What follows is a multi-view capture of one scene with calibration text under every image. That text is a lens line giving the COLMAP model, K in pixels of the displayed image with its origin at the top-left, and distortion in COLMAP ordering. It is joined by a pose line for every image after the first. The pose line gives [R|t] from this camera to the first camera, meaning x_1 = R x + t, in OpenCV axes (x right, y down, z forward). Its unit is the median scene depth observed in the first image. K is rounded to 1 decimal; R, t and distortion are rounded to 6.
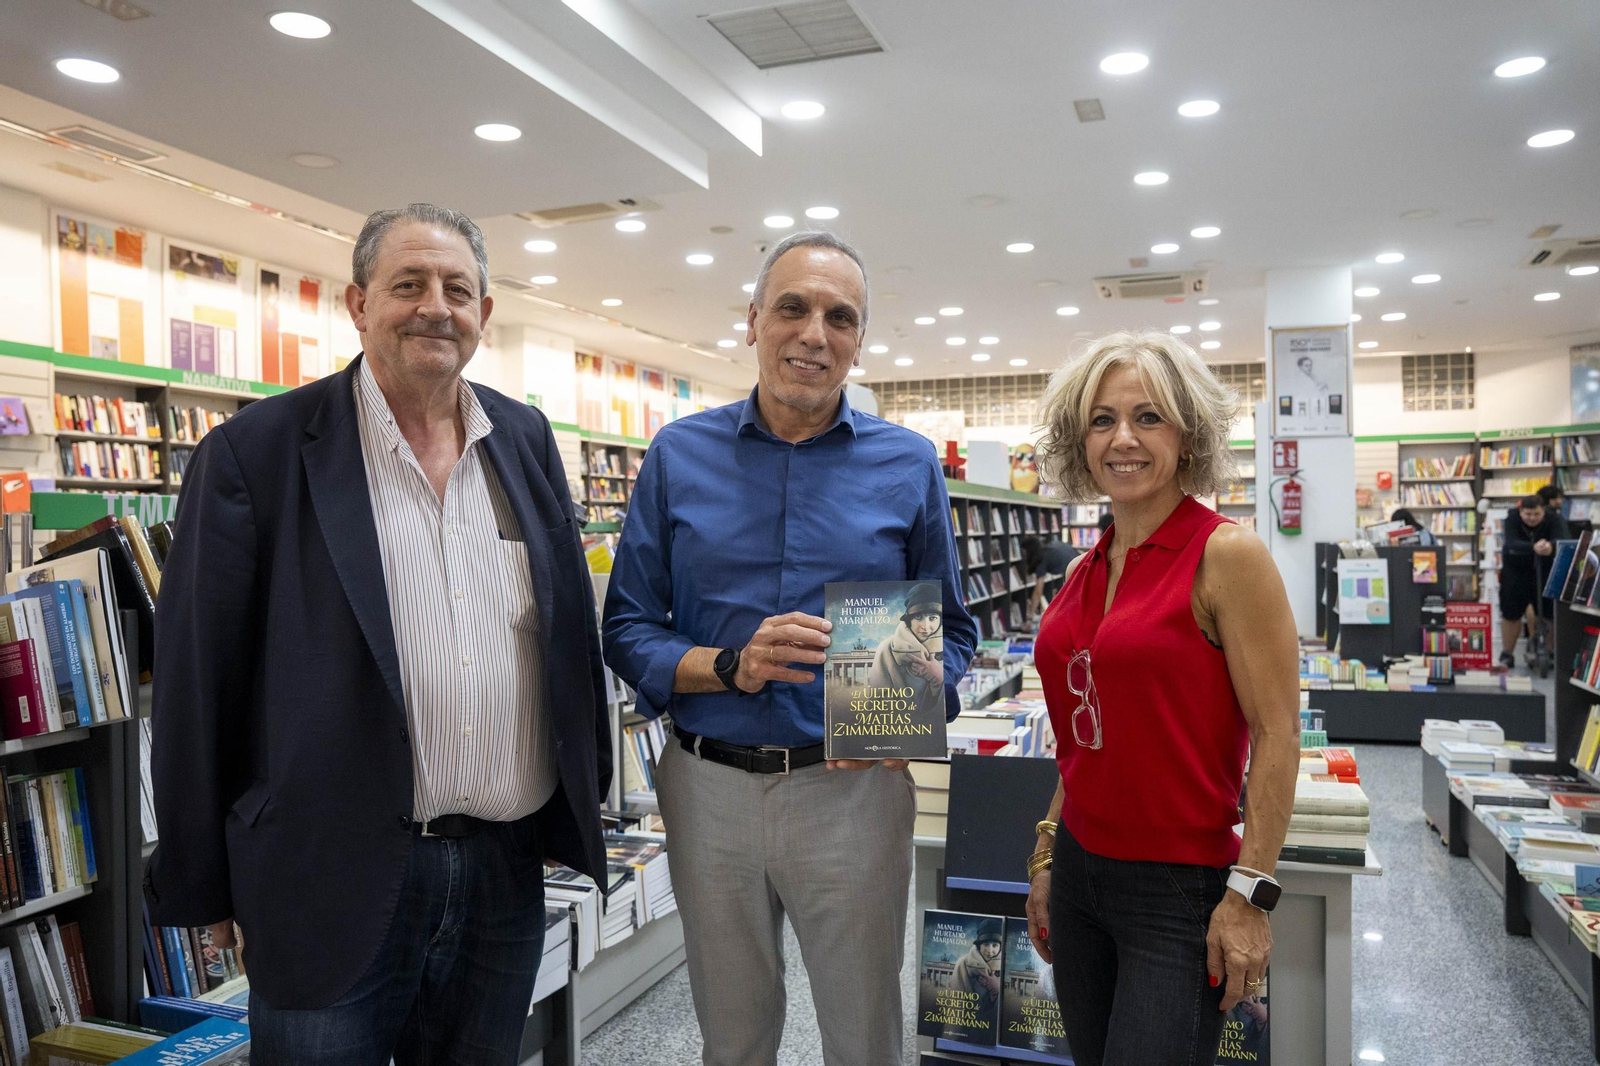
lens RADIAL K [[1170.3, 0, 800.7], [0, 1170.3, 527.4], [0, 0, 1]] dist [-0.123933, 0.124408]
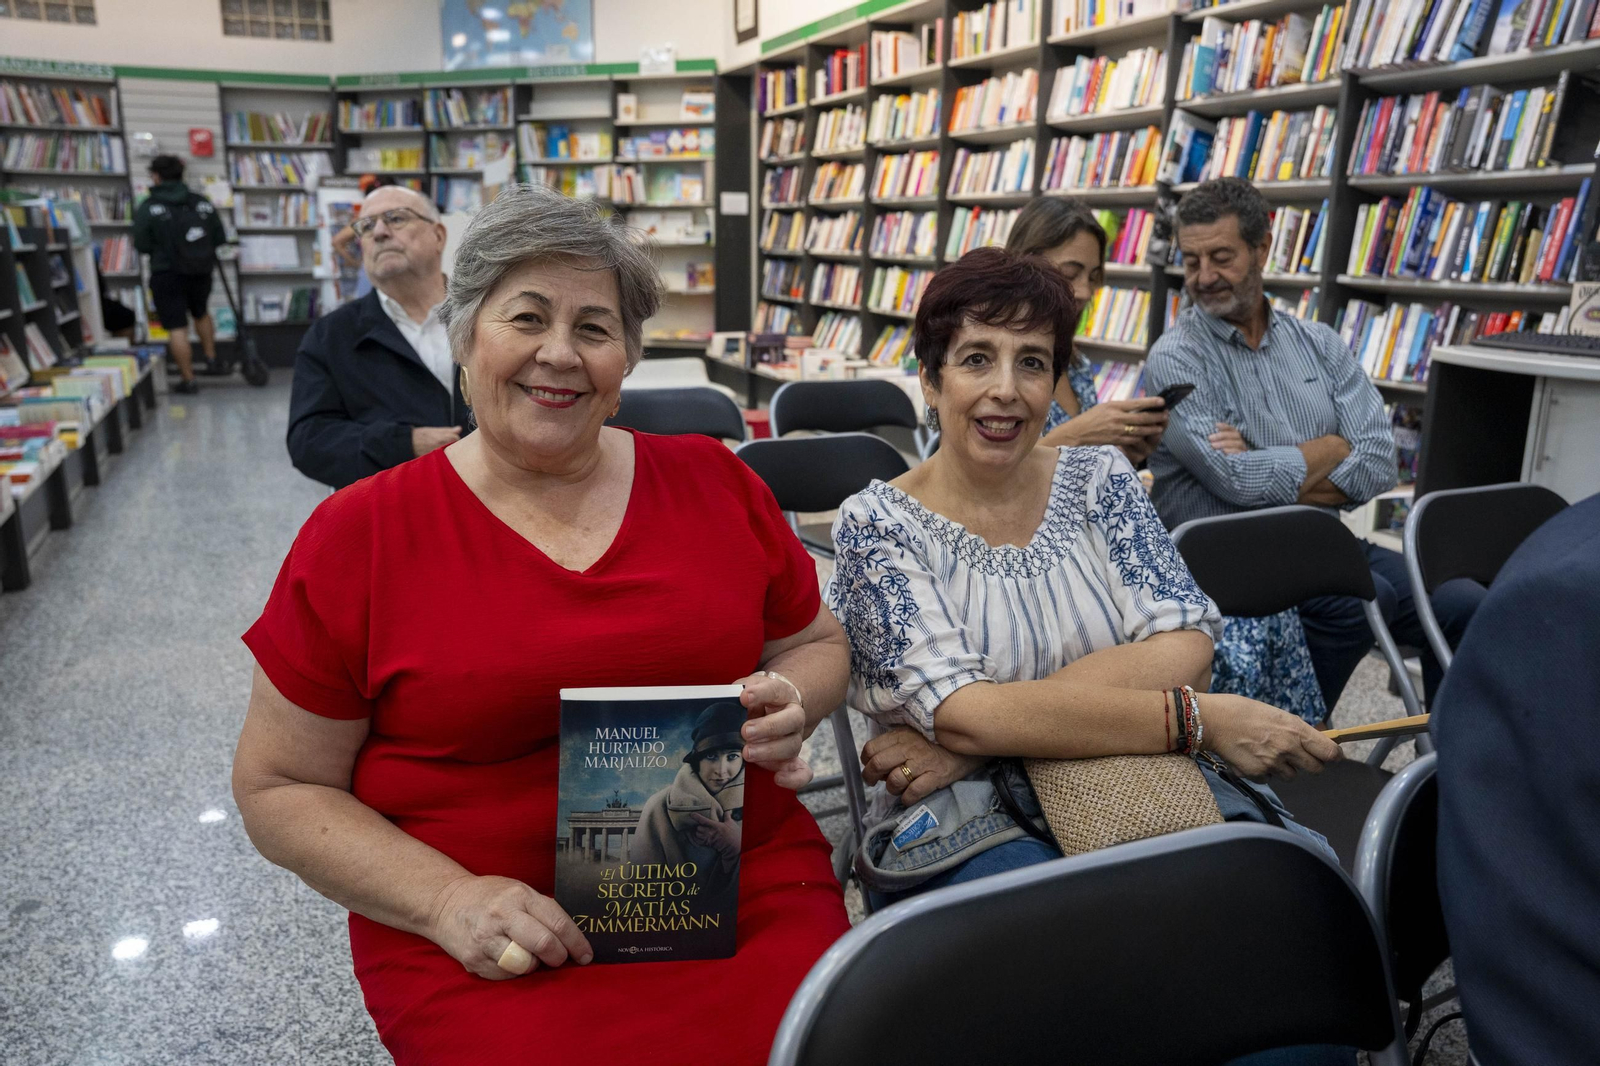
lens RADIAL K [[1228.9, 0, 804.6], [0, 1228.9, 540.2], [0, 0, 1]] dist [-0.111484, 0.136544]
pose [[0.734905, -0.149449, 0.661498, 0.435913], [-0.017851, 0.970815, 0.239164, 0.014711], [-0.677936, -0.187571, 0.710789, 0.365671]]
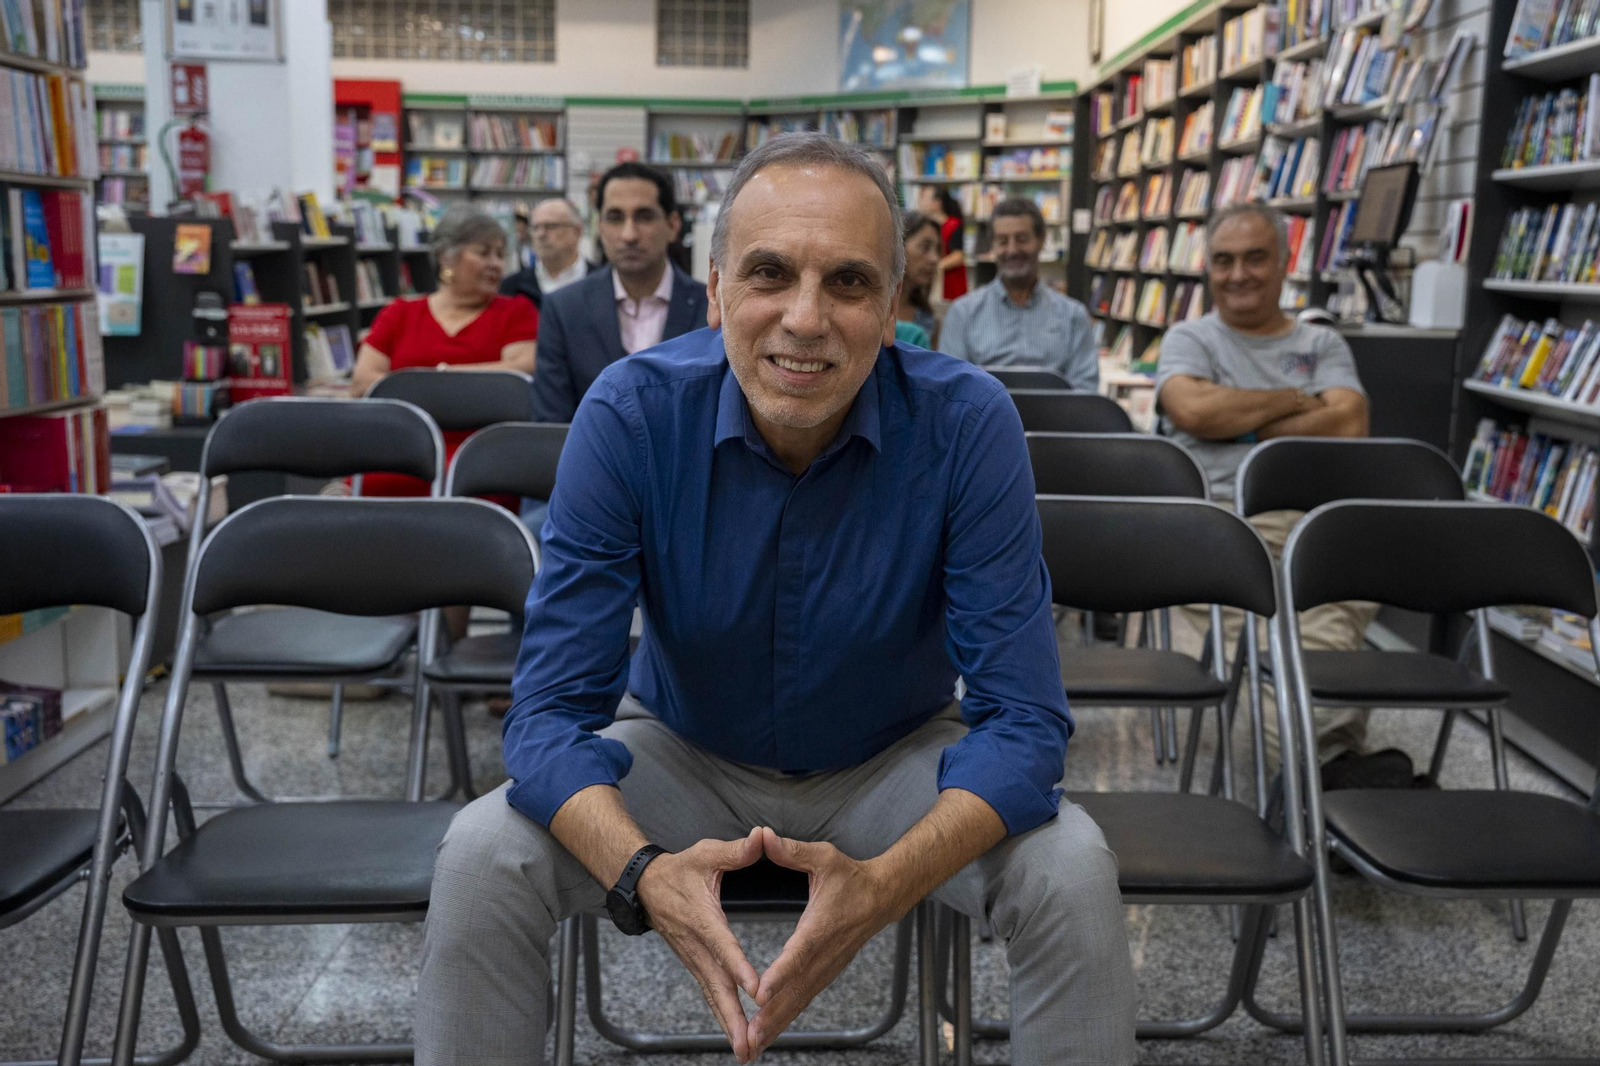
lens RADIAL K [[1576.0, 0, 867.2], [0, 1576.0, 472.8], [0, 0, 1]] dist [-0.016901, 0.082425]
pose [[0.930239, -0.020970, 0.366354, 0.449023], [-0.031384, 0.990161, 0.136366, 0.020790], [-0.365609, -0.138350, 0.920429, 0.000588]]
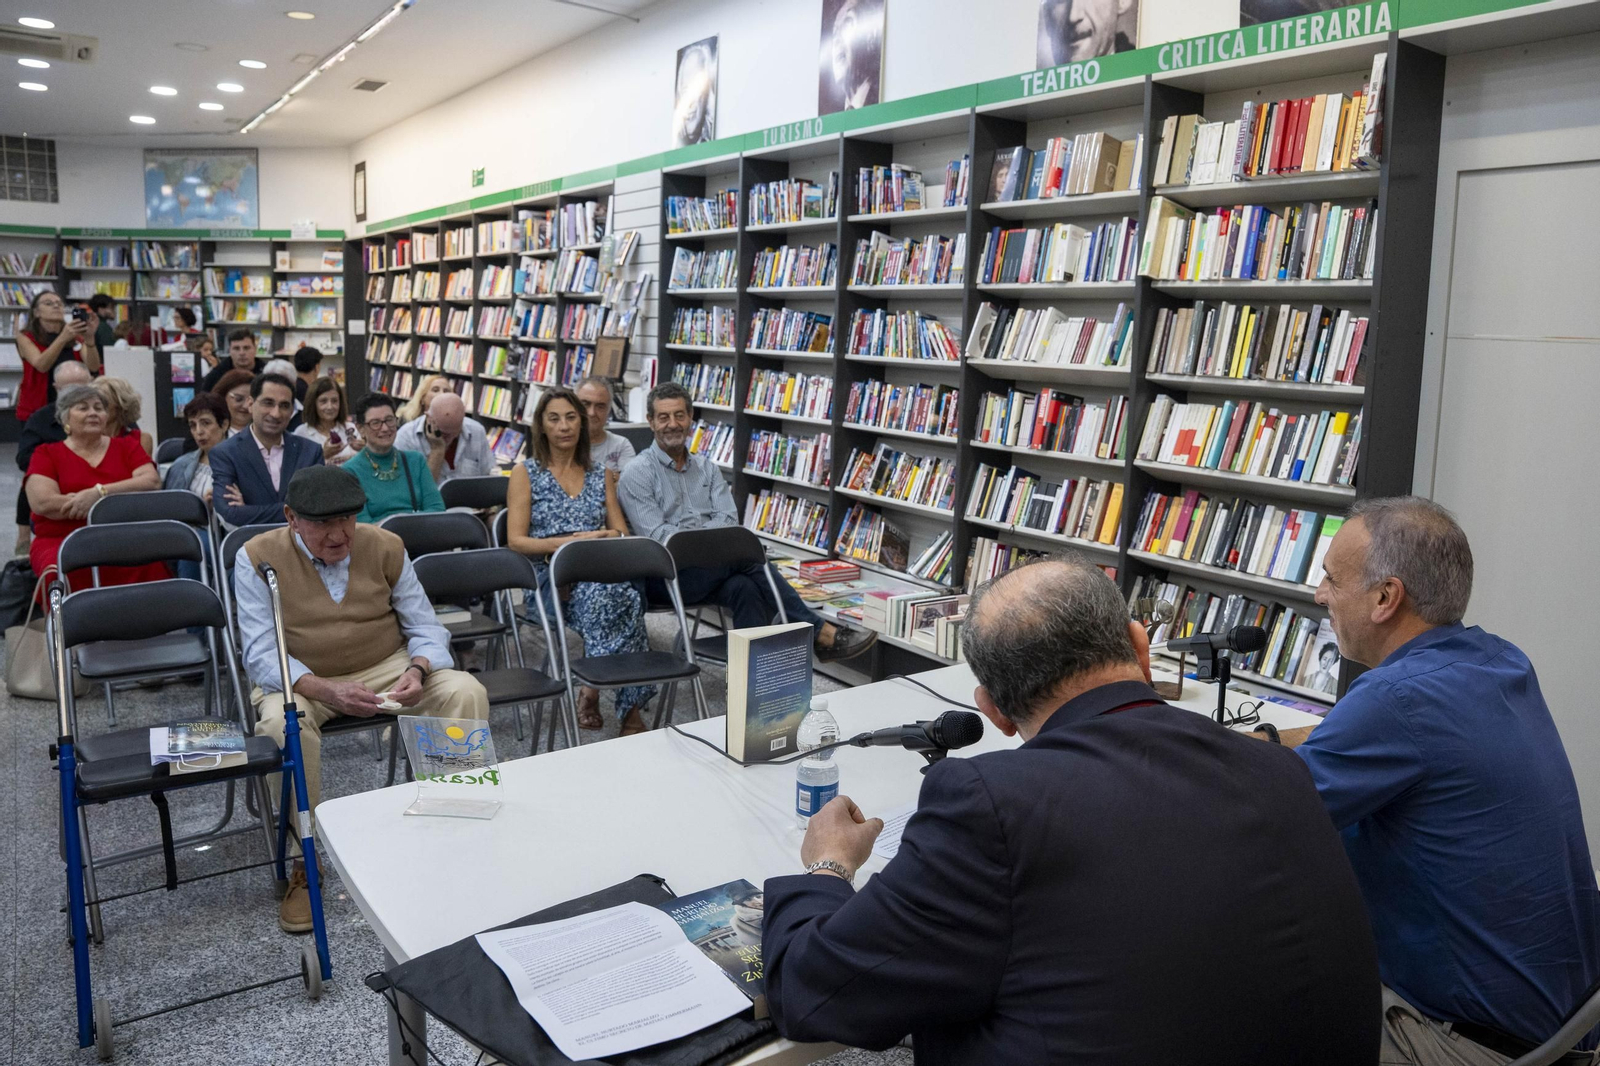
lens RADIAL K [[1187.4, 0, 861.0], [0, 1187.4, 485.9], [0, 0, 1]] dist [-0.142850, 0.111611]
pose [[0.552046, -0.087830, 0.829175, 0.262810], [-0.032658, 0.991396, 0.126756, -0.021492], [-0.833174, -0.097054, 0.544428, -0.113596]]
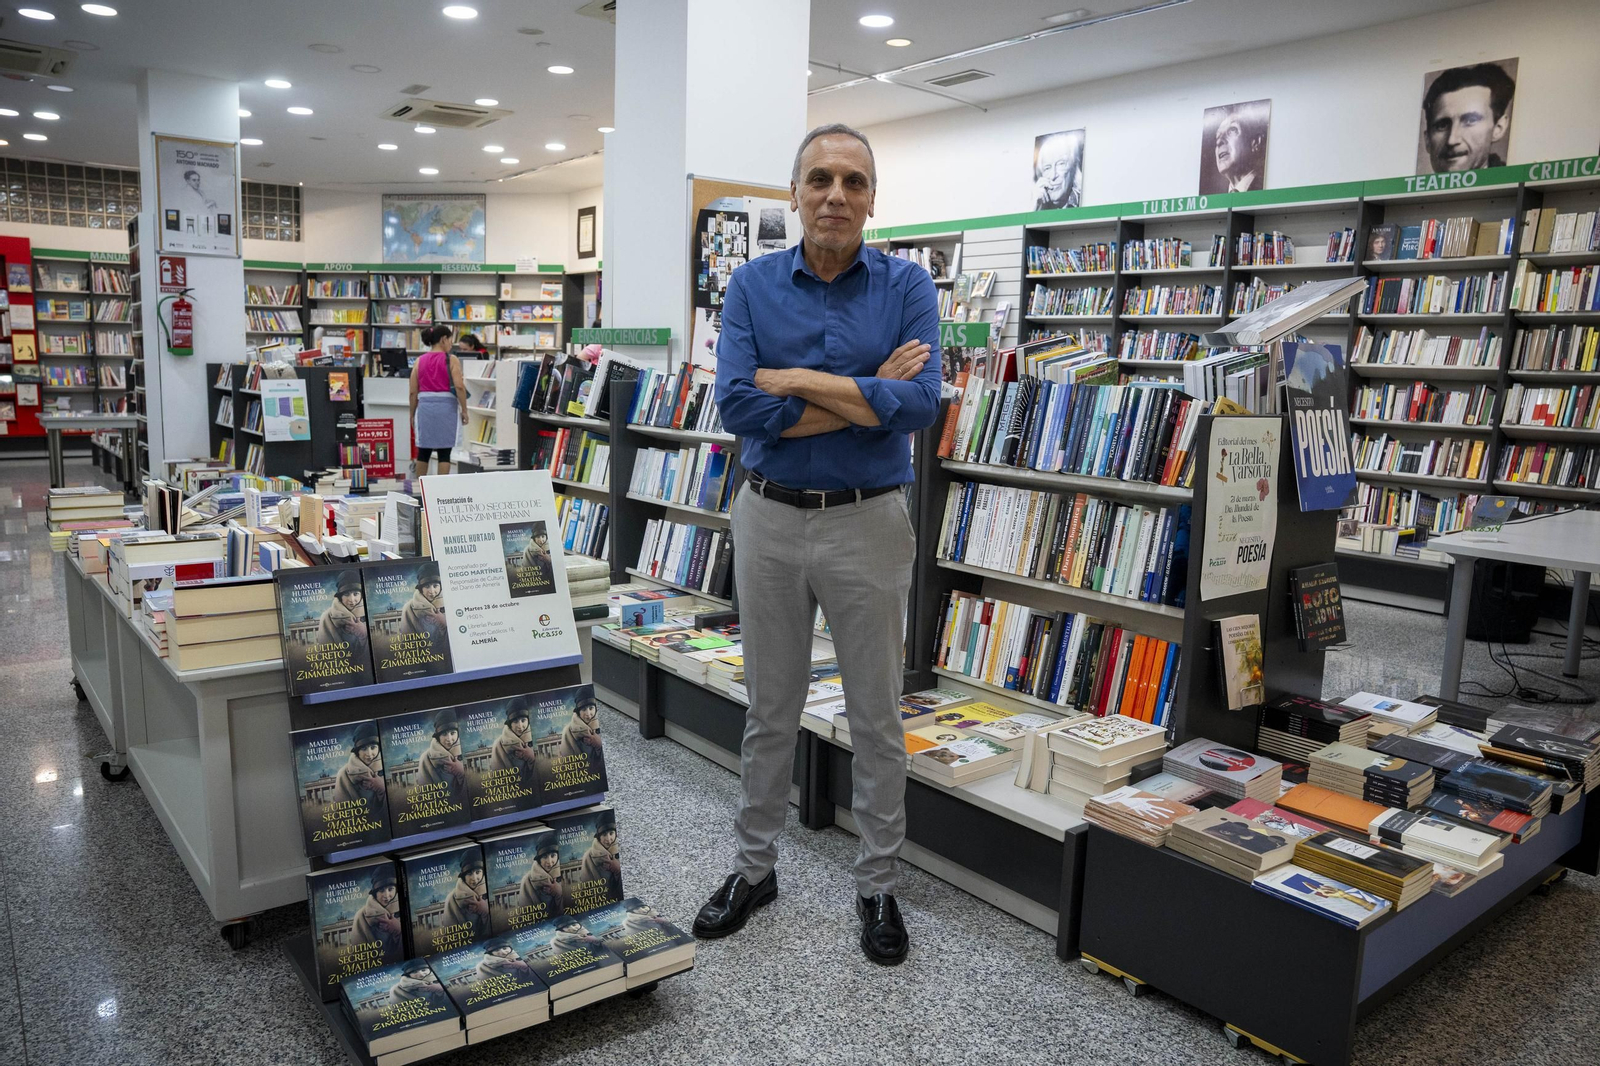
lens RADIAL K [[1151.1, 0, 801.7], [0, 1151.1, 531.0], [0, 0, 1]] dist [-0.138872, 0.108960]
pose [[0.531247, -0.100715, 0.841209, -0.103642], [-0.032370, 0.989771, 0.138944, 0.006087], [-0.846598, -0.101044, 0.522553, 0.043513]]
